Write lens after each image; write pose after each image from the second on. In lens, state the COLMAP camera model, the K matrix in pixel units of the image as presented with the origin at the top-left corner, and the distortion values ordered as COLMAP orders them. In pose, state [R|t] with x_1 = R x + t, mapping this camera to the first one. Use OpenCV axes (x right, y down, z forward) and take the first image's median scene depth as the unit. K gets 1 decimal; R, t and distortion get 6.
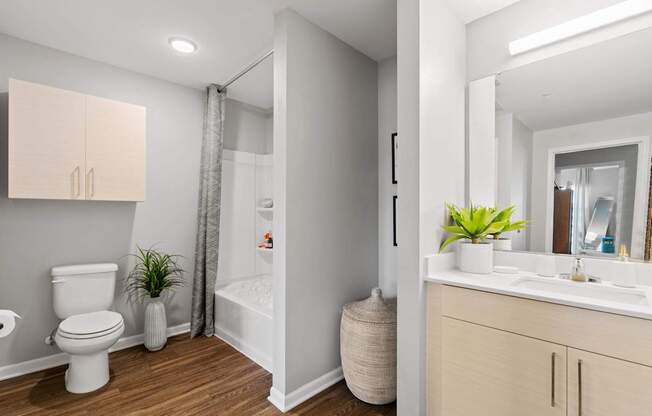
lens RADIAL K [[300.8, 0, 327.6], [0, 300.8, 214.4], [0, 0, 1]] dist [-0.003465, -0.000911]
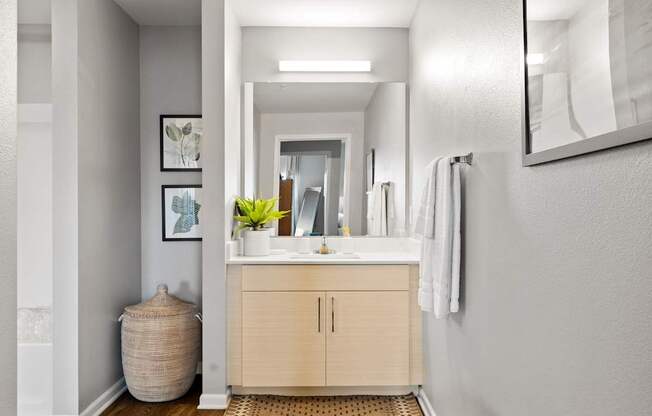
lens RADIAL K [[522.5, 0, 325.8], [0, 522.5, 207.6], [0, 0, 1]] dist [-0.003774, -0.002925]
pose [[0.702191, -0.001360, 0.711987, -0.704558], [0.001227, 0.999999, 0.000700, 0.005319], [-0.711988, 0.000382, 0.702192, -0.560792]]
